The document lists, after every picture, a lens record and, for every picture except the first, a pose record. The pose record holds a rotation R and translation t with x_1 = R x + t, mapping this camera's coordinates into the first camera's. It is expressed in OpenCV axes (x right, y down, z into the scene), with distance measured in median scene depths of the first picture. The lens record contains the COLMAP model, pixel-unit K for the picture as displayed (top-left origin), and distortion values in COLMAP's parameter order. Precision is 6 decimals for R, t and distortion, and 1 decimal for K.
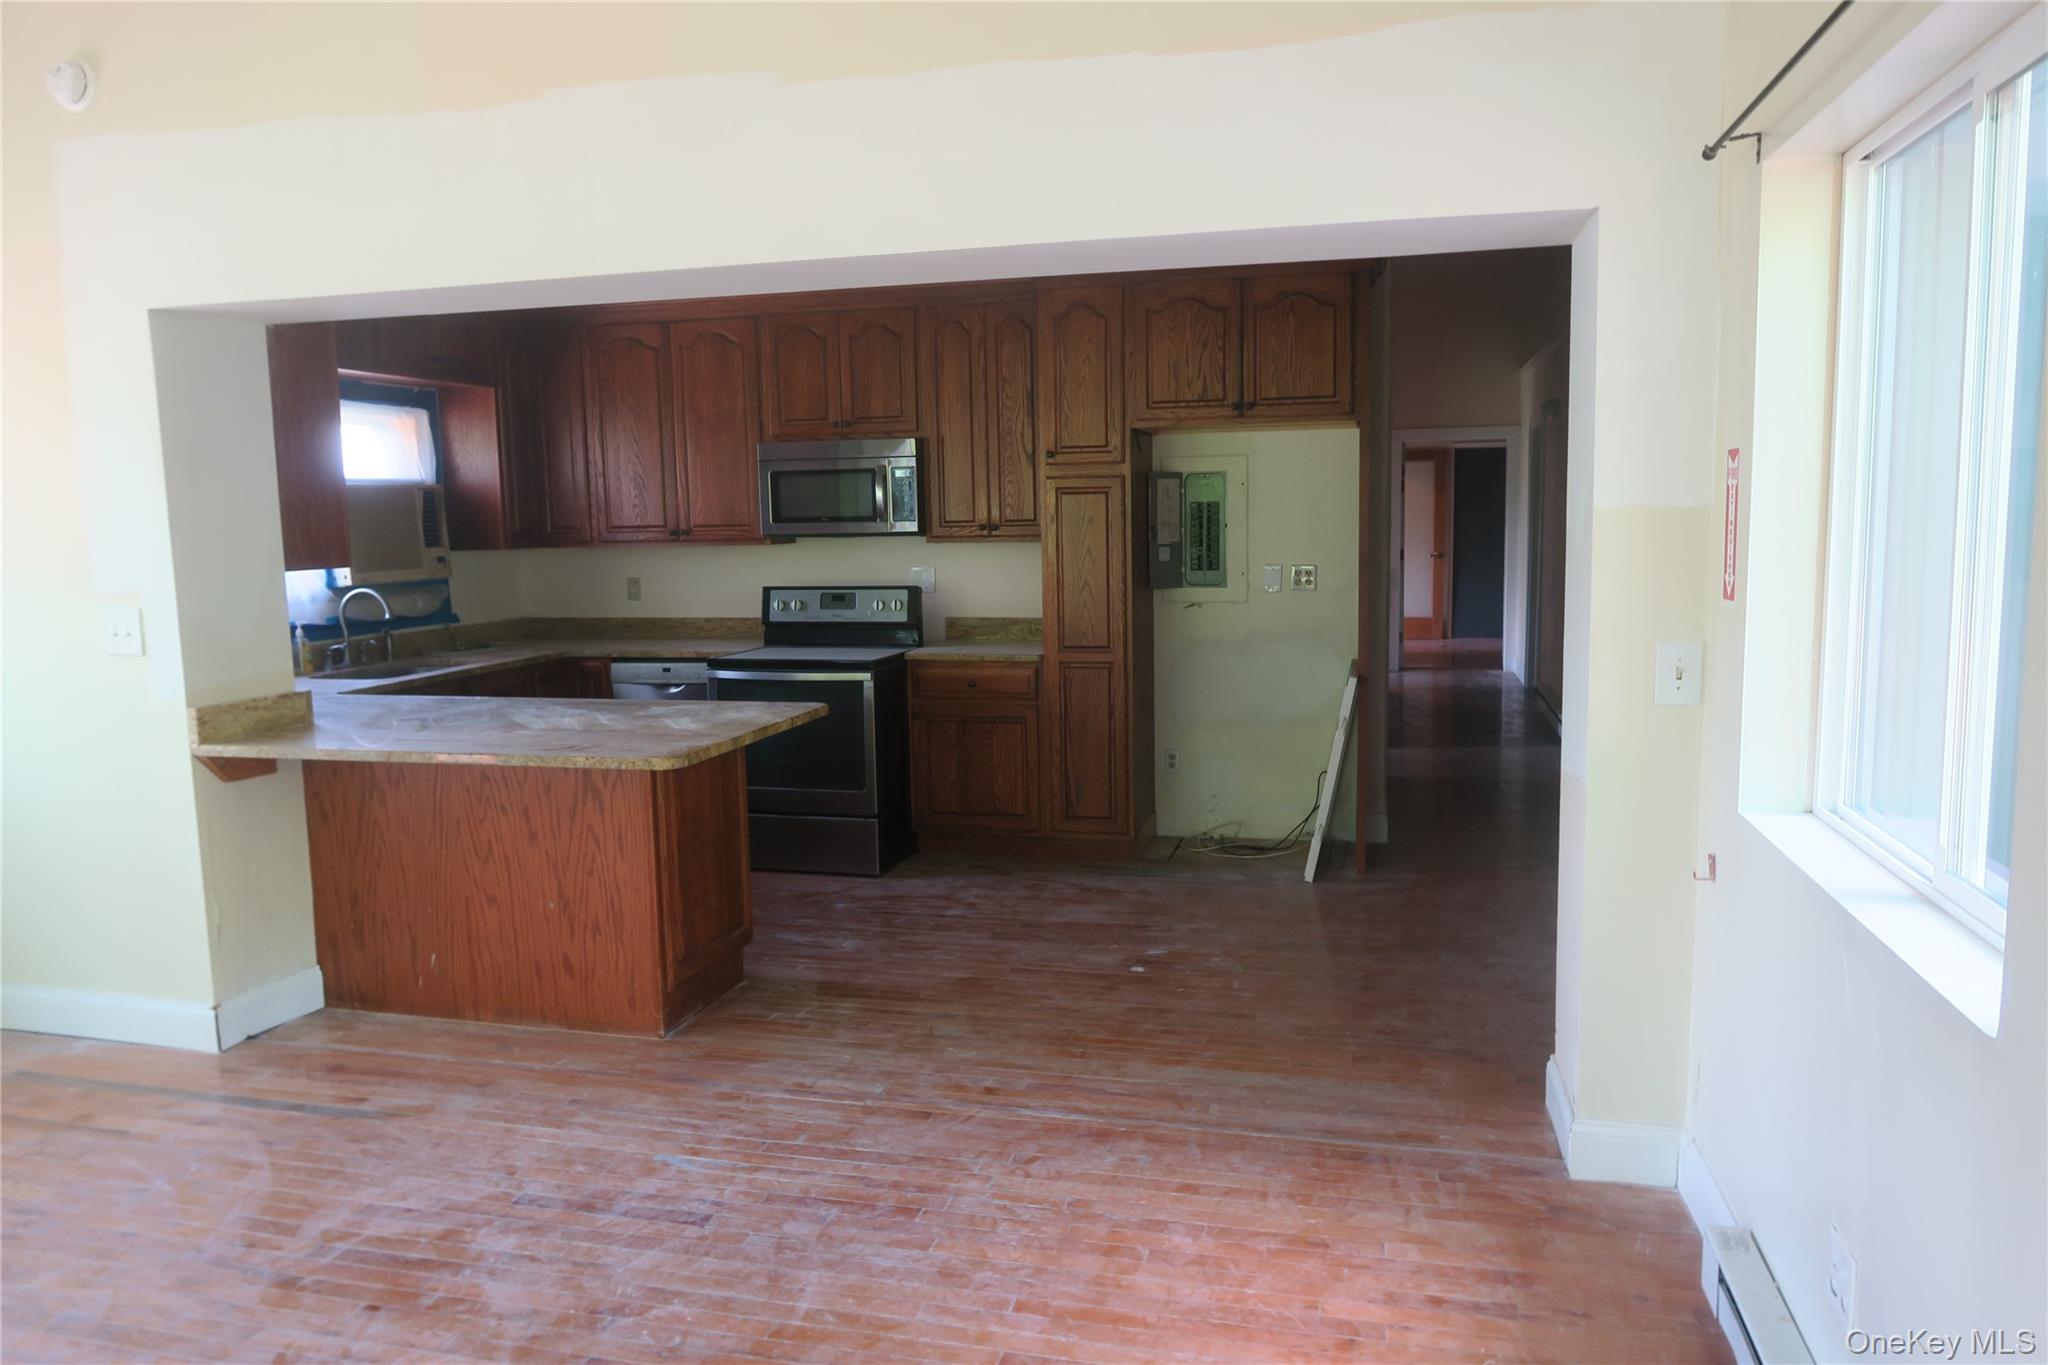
lens RADIAL K [[1400.3, 0, 1019.9], [0, 1400.3, 682.0], [0, 0, 1]] dist [-0.024390, 0.006306]
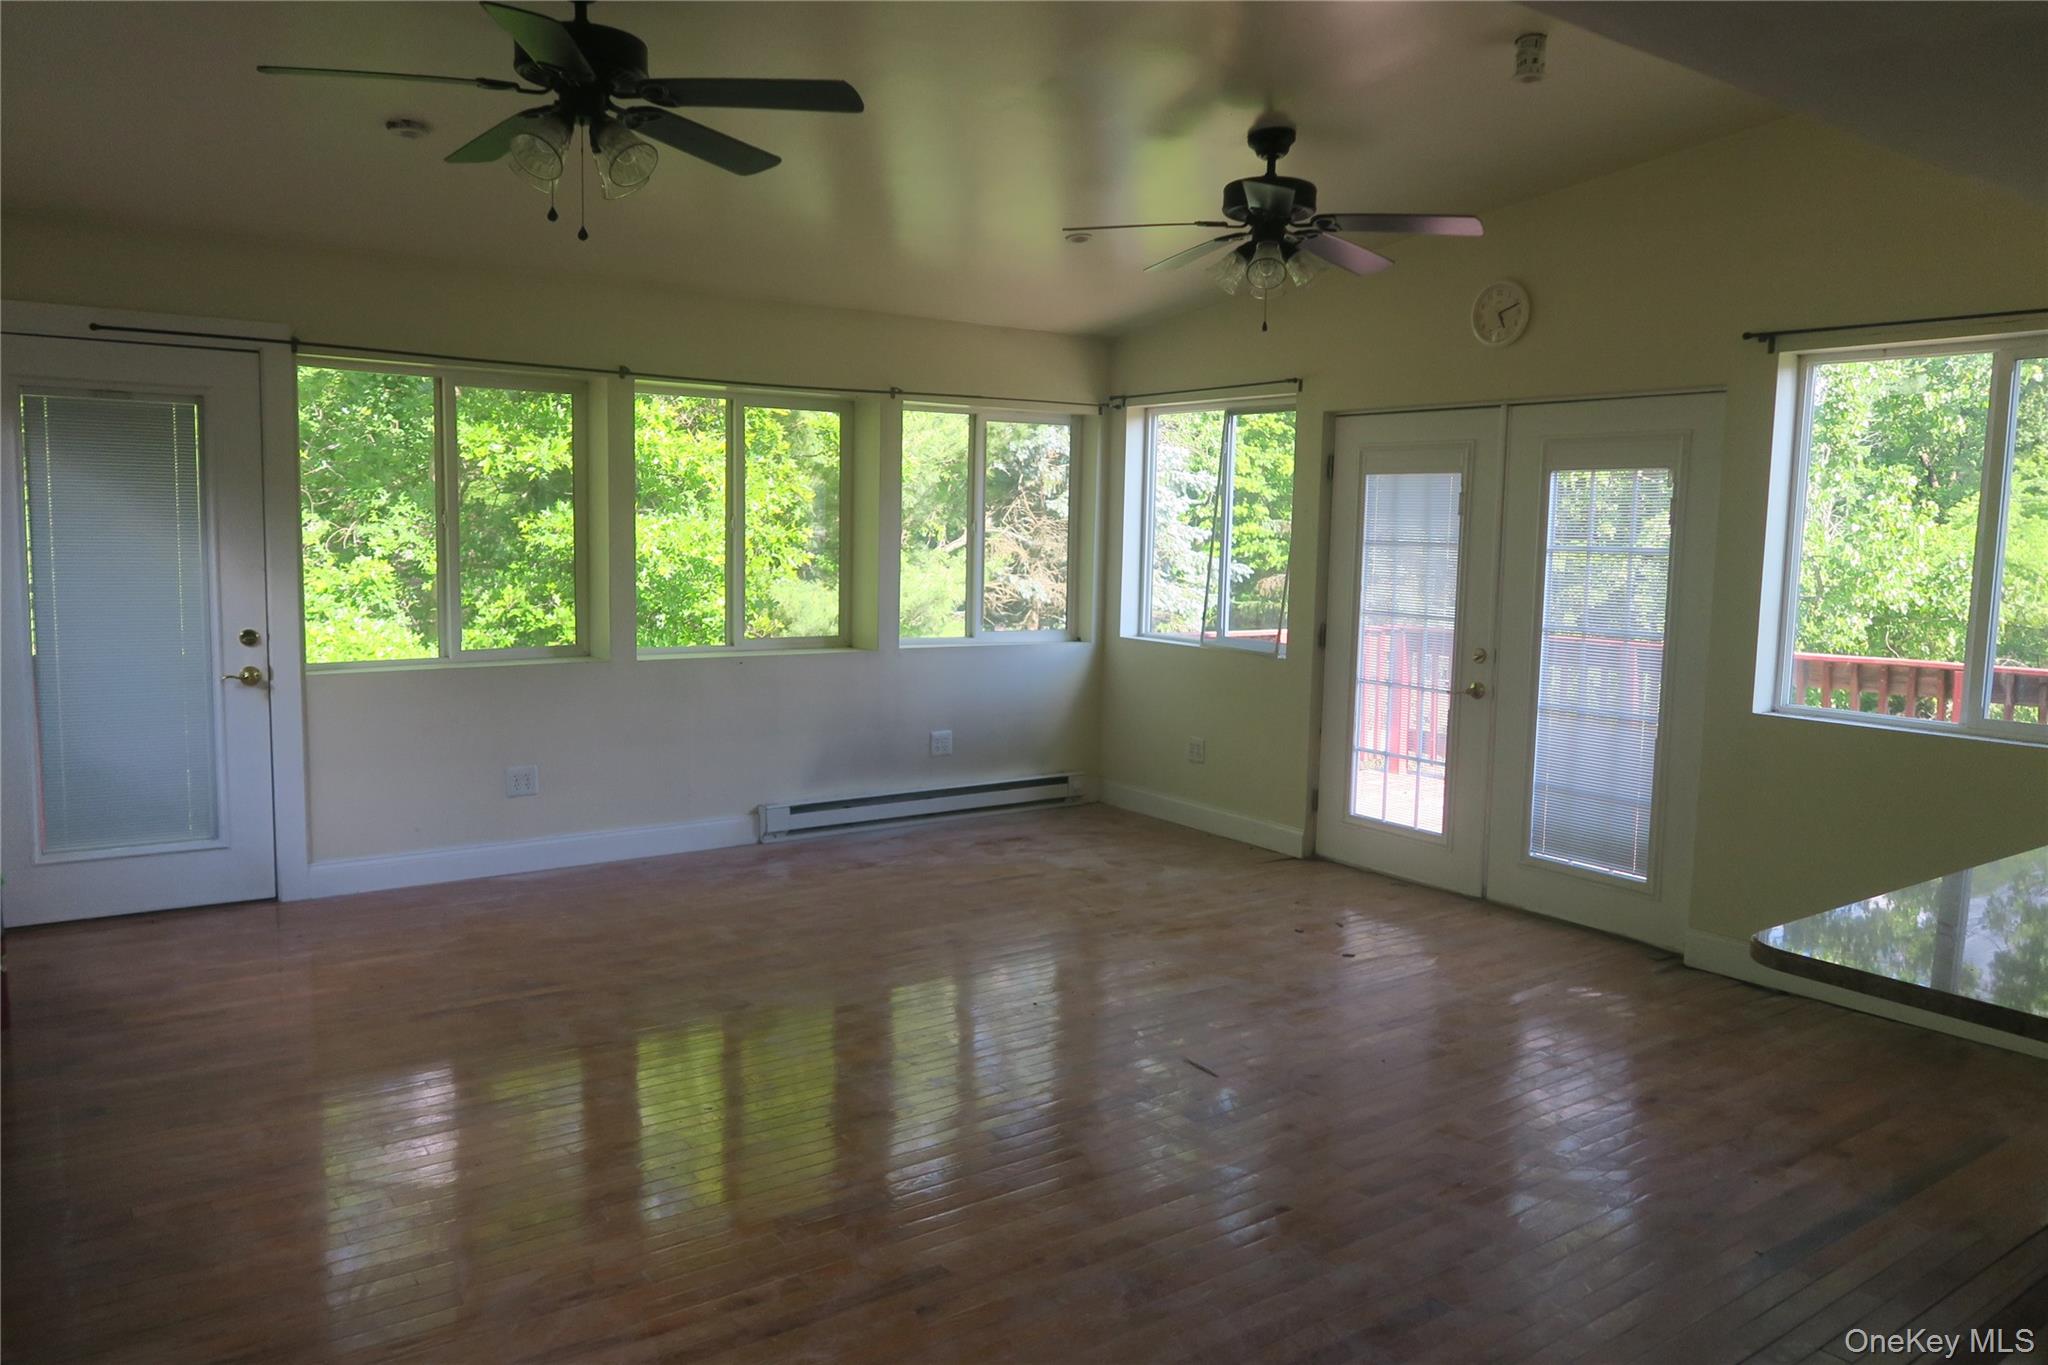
lens RADIAL K [[1400.3, 0, 1019.9], [0, 1400.3, 682.0], [0, 0, 1]] dist [-0.024390, 0.006306]
pose [[-0.648216, 0.091023, -0.755996, 0.227810], [-0.099955, 0.974067, 0.202984, -0.083094], [0.754867, 0.207143, -0.622308, 0.660051]]
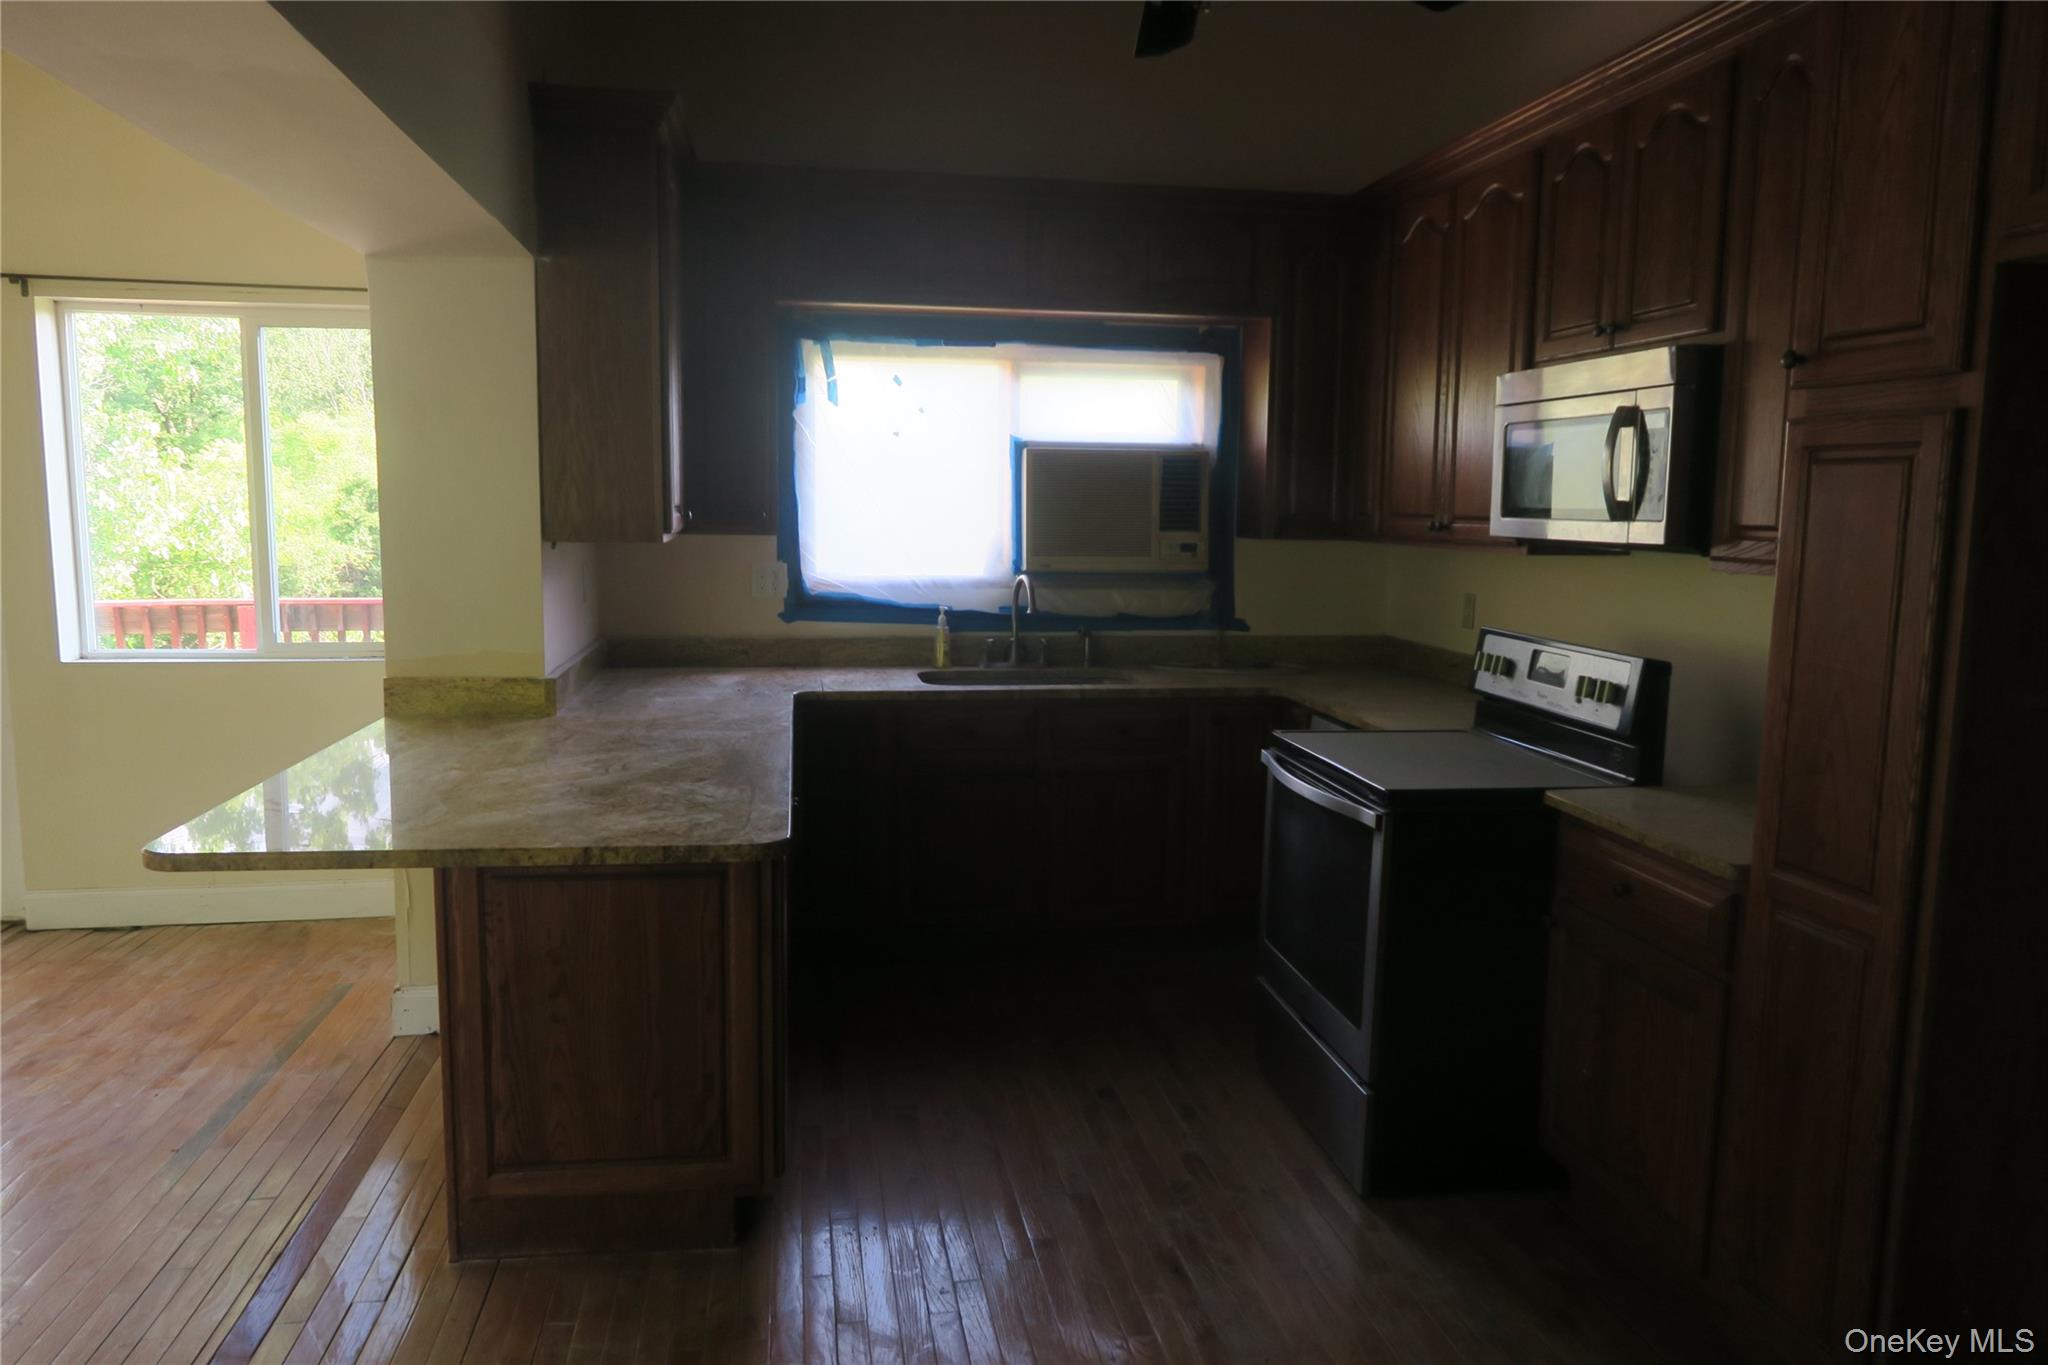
lens RADIAL K [[1400.3, 0, 1019.9], [0, 1400.3, 682.0], [0, 0, 1]] dist [-0.024390, 0.006306]
pose [[0.403483, 0.141852, -0.903925, 0.288419], [-0.133126, 0.986498, 0.095387, -0.082644], [0.905251, 0.081849, 0.416919, 0.650624]]
